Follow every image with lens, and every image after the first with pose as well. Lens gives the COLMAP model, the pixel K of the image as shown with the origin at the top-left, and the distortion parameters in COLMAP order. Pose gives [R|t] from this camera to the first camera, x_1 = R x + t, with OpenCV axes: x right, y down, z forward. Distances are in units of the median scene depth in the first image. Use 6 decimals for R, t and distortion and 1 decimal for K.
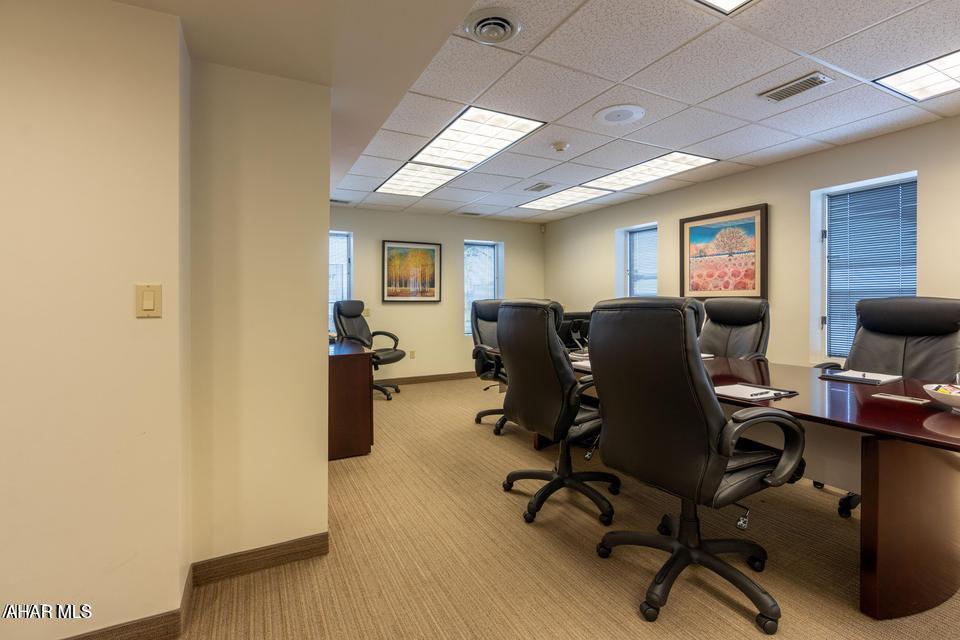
lens RADIAL K [[415.5, 0, 456.0], [0, 415.5, 302.4], [0, 0, 1]] dist [0.000787, 0.000117]
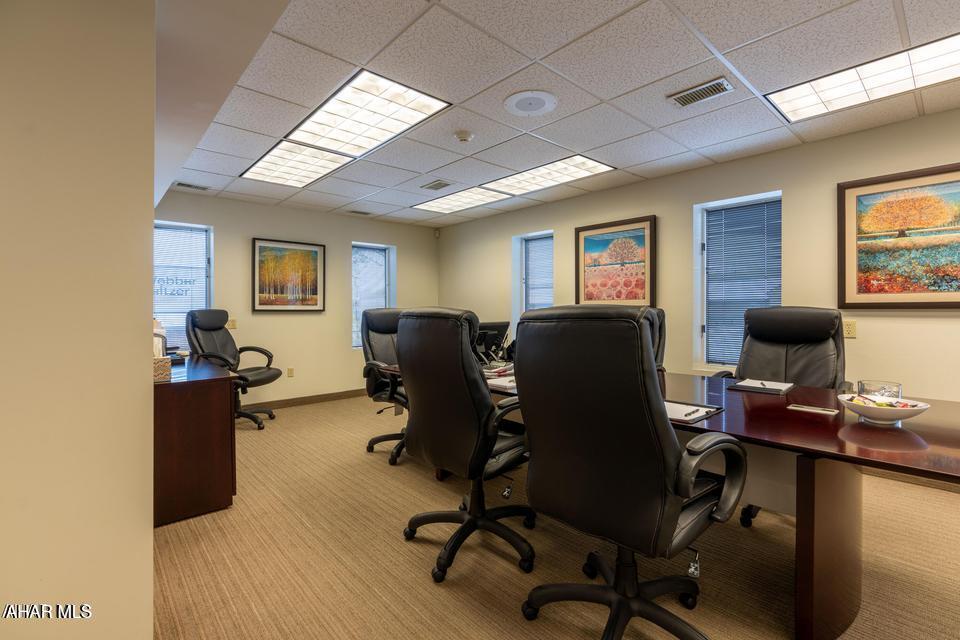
lens RADIAL K [[426.1, 0, 447.7], [0, 426.1, 315.5], [0, 0, 1]] dist [-0.001585, 0.000190]
pose [[0.970187, -0.002735, 0.242341, -0.004928], [0.000656, 0.999962, 0.008659, -0.000247], [-0.242356, -0.008242, 0.970152, 0.107386]]
